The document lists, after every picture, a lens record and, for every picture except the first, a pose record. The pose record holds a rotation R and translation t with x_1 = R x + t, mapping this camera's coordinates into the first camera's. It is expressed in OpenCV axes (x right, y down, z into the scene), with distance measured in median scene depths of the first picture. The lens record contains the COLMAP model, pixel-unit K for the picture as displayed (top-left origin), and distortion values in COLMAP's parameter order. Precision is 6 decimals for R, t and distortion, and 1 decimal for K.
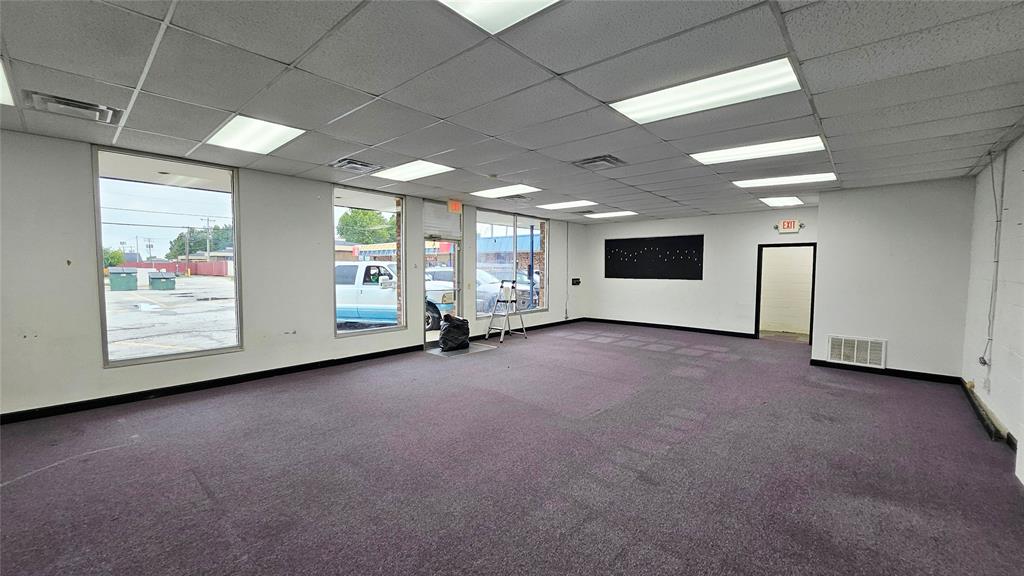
lens RADIAL K [[402.2, 0, 518.8], [0, 402.2, 286.7], [0, 0, 1]] dist [-0.001193, -0.000072]
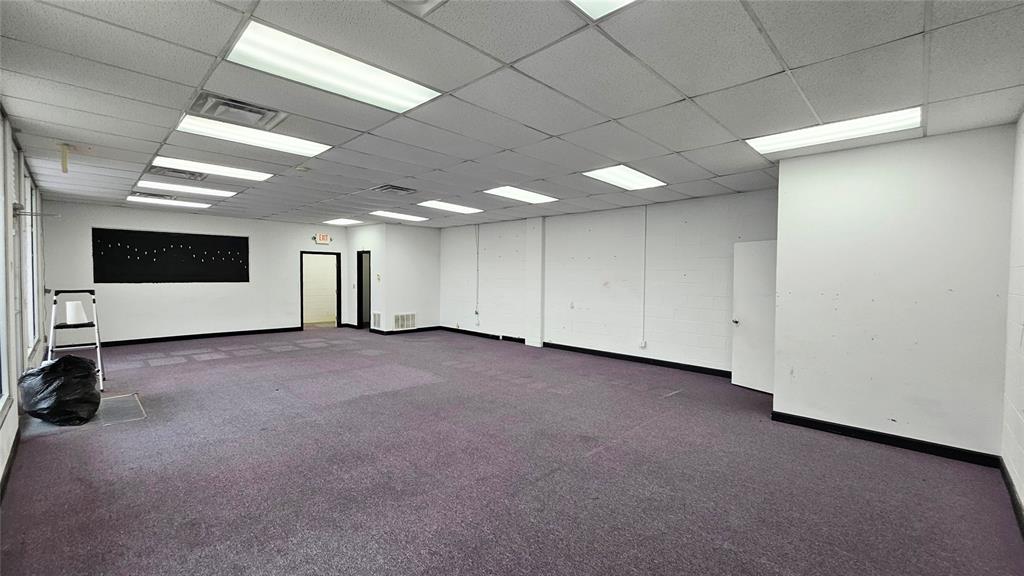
lens RADIAL K [[402.2, 0, 518.8], [0, 402.2, 286.7], [0, 0, 1]] dist [-0.001193, -0.000072]
pose [[0.050967, -0.035771, 0.998060, -0.579819], [0.034847, 0.998814, 0.034019, -0.018366], [-0.998092, 0.033045, 0.052153, 0.309541]]
